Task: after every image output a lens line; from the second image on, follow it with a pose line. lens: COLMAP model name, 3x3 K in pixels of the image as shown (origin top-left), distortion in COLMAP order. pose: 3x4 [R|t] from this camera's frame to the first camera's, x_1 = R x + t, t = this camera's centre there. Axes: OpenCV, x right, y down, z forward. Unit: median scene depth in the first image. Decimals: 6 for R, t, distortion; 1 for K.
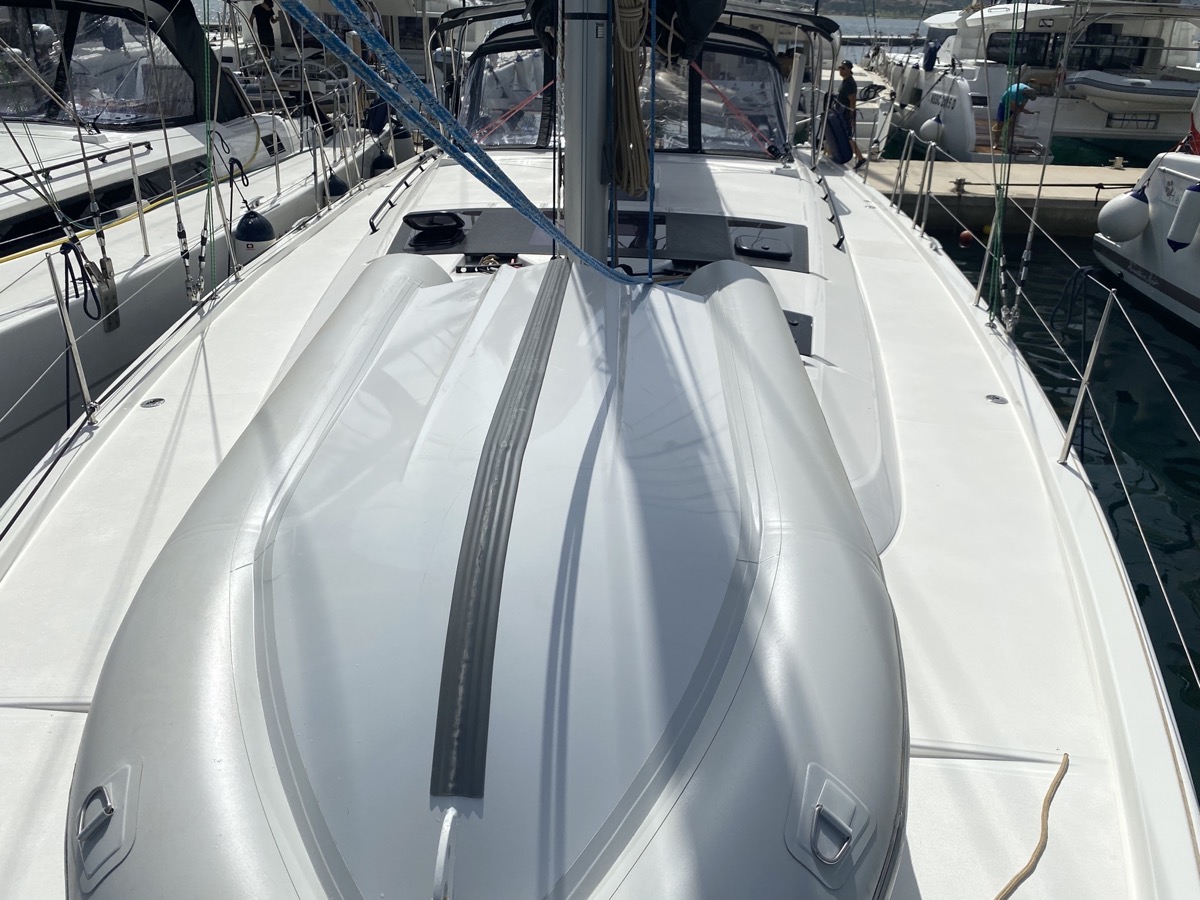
lens RADIAL K [[928.0, 0, 613.0], [0, 928.0, 441.0], [0, 0, 1]] dist [0.008742, -0.001601]
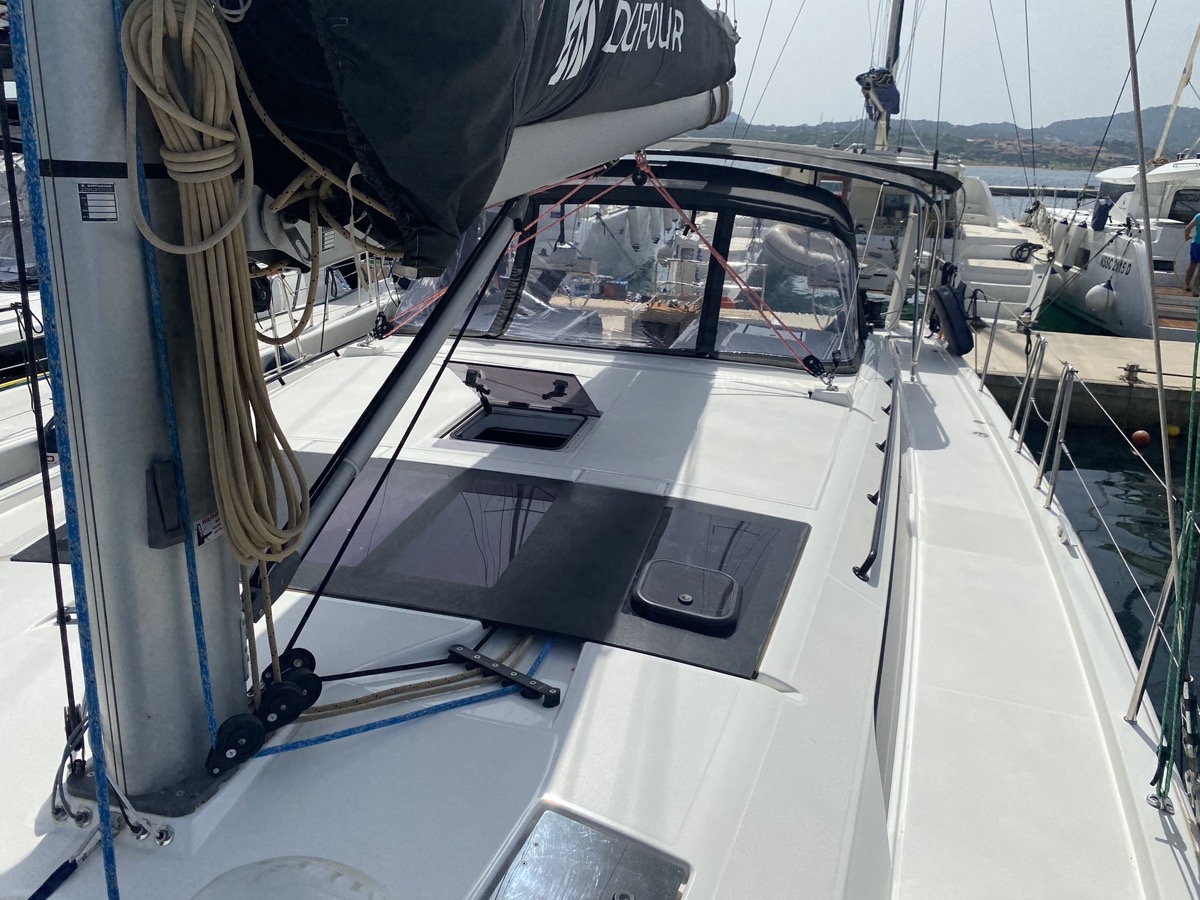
lens RADIAL K [[928.0, 0, 613.0], [0, 928.0, 441.0], [0, 0, 1]] dist [0.008742, -0.001601]
pose [[0.984723, 0.066674, -0.160856, 0.048725], [-0.087941, 0.987745, -0.128940, -0.054687], [0.150287, 0.141116, 0.978519, 0.116353]]
